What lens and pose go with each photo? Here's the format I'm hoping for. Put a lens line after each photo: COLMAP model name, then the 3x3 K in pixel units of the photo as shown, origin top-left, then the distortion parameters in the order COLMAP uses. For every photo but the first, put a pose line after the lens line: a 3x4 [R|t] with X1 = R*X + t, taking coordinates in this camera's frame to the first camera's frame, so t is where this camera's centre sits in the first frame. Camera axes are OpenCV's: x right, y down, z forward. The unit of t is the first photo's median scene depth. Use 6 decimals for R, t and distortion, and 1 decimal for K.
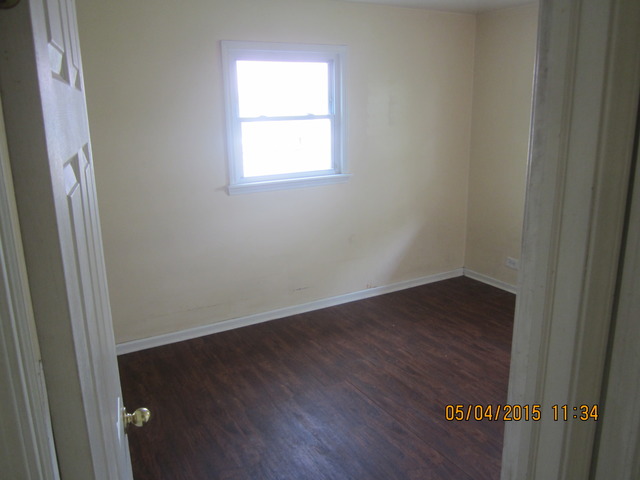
lens RADIAL K [[524.9, 0, 320.0], [0, 524.9, 240.0], [0, 0, 1]] dist [-0.044002, 0.002541]
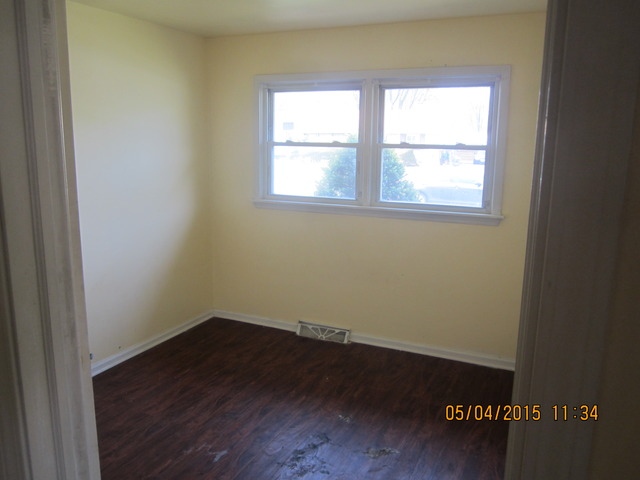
lens RADIAL K [[524.9, 0, 320.0], [0, 524.9, 240.0], [0, 0, 1]] dist [-0.044002, 0.002541]
pose [[0.581657, 0.190660, -0.790774, 0.733709], [-0.223046, 0.972266, 0.070356, -0.111598], [0.782257, 0.135456, 0.608051, 0.360987]]
